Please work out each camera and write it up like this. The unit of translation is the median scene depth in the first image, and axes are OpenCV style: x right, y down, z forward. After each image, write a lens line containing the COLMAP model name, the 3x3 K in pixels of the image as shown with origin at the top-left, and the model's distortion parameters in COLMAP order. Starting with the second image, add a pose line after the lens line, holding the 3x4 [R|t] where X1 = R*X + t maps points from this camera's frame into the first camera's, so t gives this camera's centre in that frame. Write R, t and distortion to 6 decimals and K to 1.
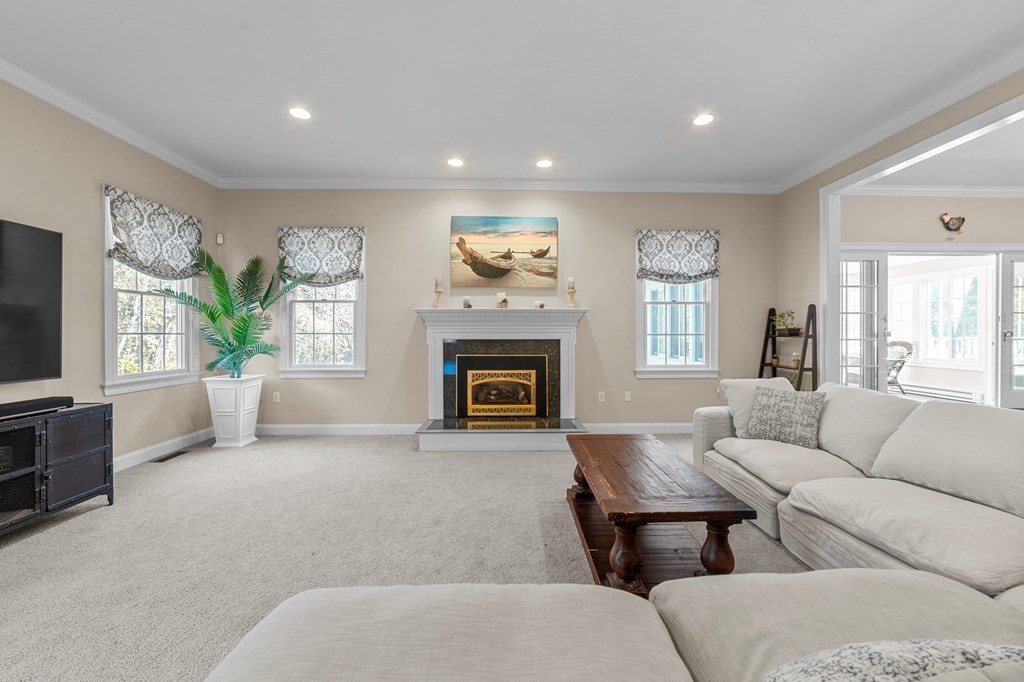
lens RADIAL K [[389.0, 0, 513.1], [0, 389.0, 334.3], [0, 0, 1]] dist [-0.031319, 0.011674]
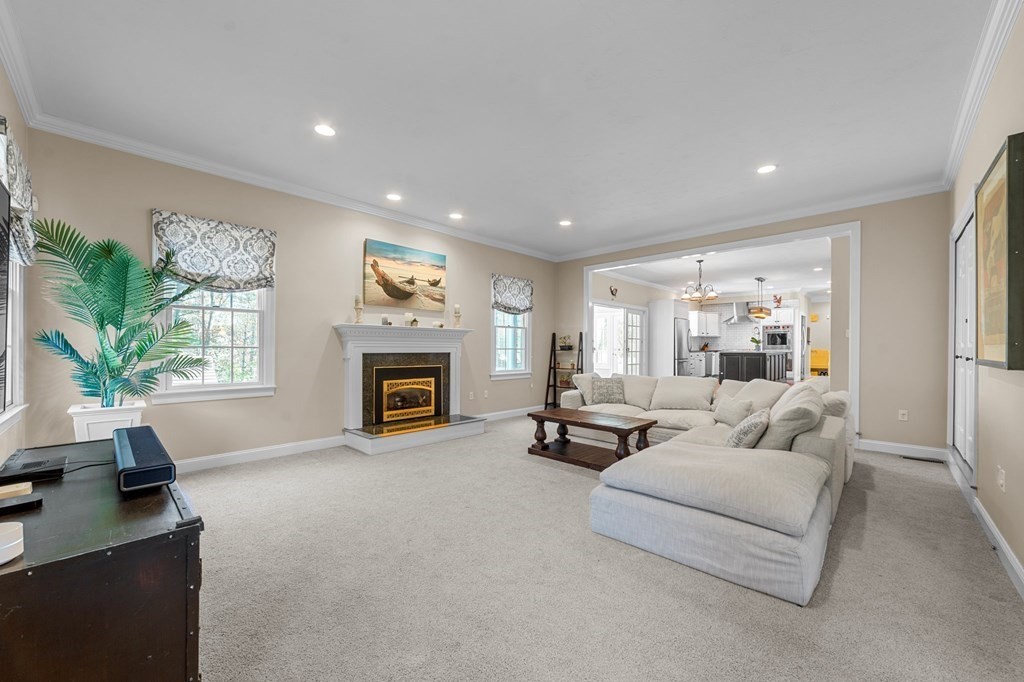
lens RADIAL K [[397.1, 0, 508.6], [0, 397.1, 341.7], [0, 0, 1]] dist [-0.021507, 0.007418]
pose [[0.714186, 0.014583, 0.699804, -0.646806], [-0.004514, 0.999858, -0.016229, -0.002308], [-0.699941, 0.008432, 0.714151, -0.059194]]
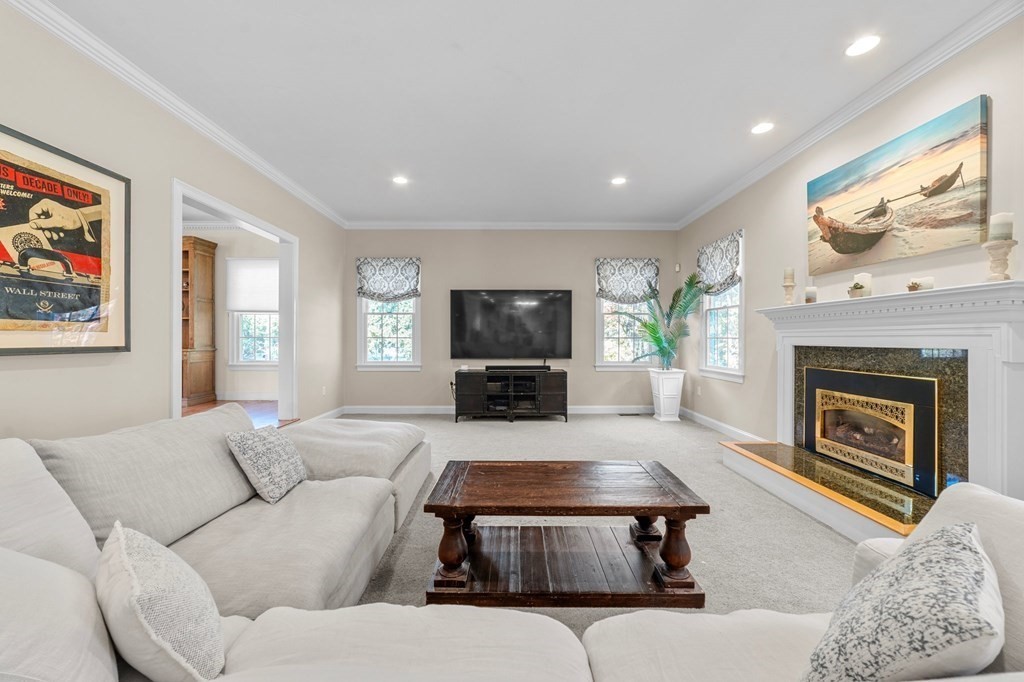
lens RADIAL K [[389.0, 0, 513.1], [0, 389.0, 334.3], [0, 0, 1]] dist [-0.031319, 0.011674]
pose [[-0.008992, -0.009315, -0.999916, 0.596479], [-0.001626, 0.999955, -0.009300, -0.000947], [0.999958, 0.001542, -0.009006, 0.433268]]
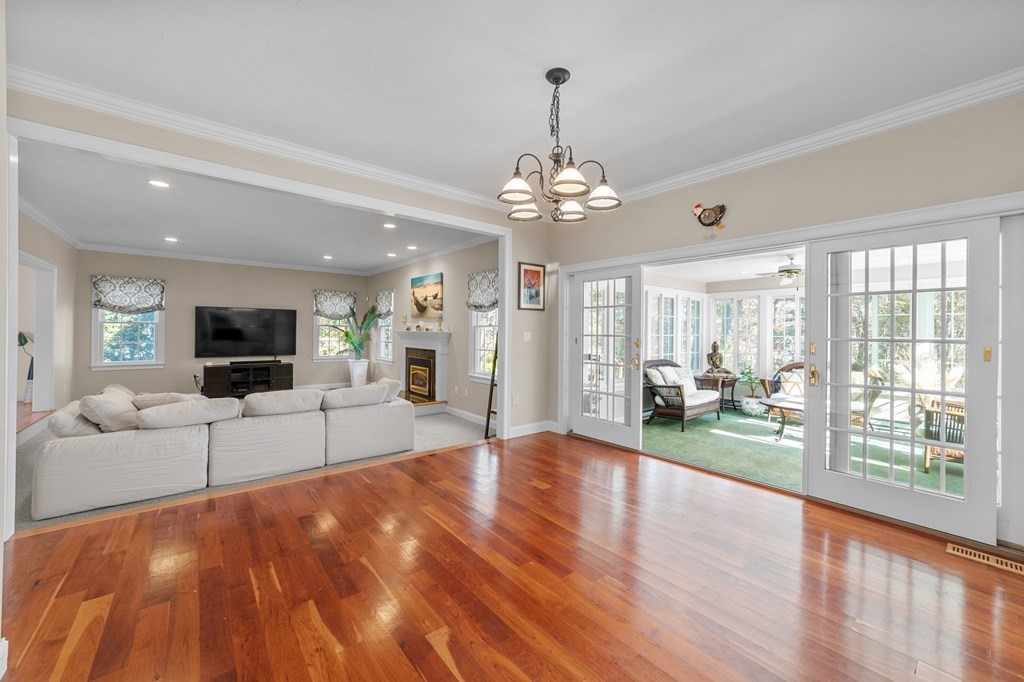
lens RADIAL K [[389.0, 0, 513.1], [0, 389.0, 334.3], [0, 0, 1]] dist [-0.031319, 0.011674]
pose [[0.621432, 0.013489, -0.783352, 1.553414], [-0.011409, 0.999902, 0.008167, -0.068160], [0.783385, 0.003862, 0.621525, 0.256433]]
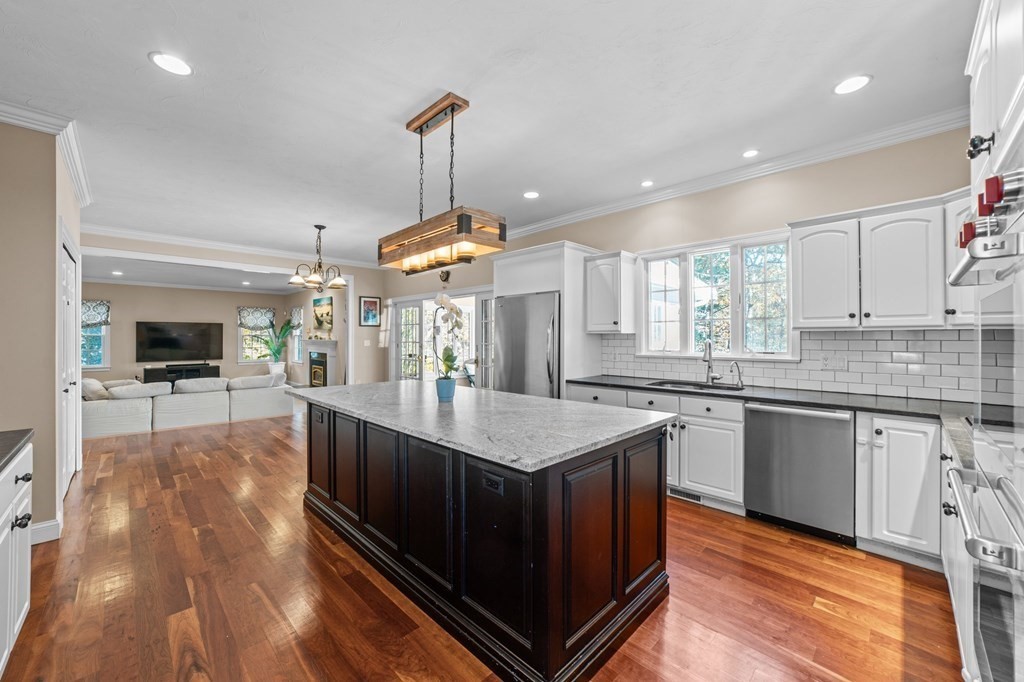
lens RADIAL K [[389.9, 0, 504.7], [0, 389.9, 337.3], [0, 0, 1]] dist [-0.020365, 0.007190]
pose [[0.686066, 0.003345, -0.727532, 2.375681], [-0.001851, 0.999994, 0.002852, -0.084533], [0.727537, -0.000610, 0.686068, 0.228815]]
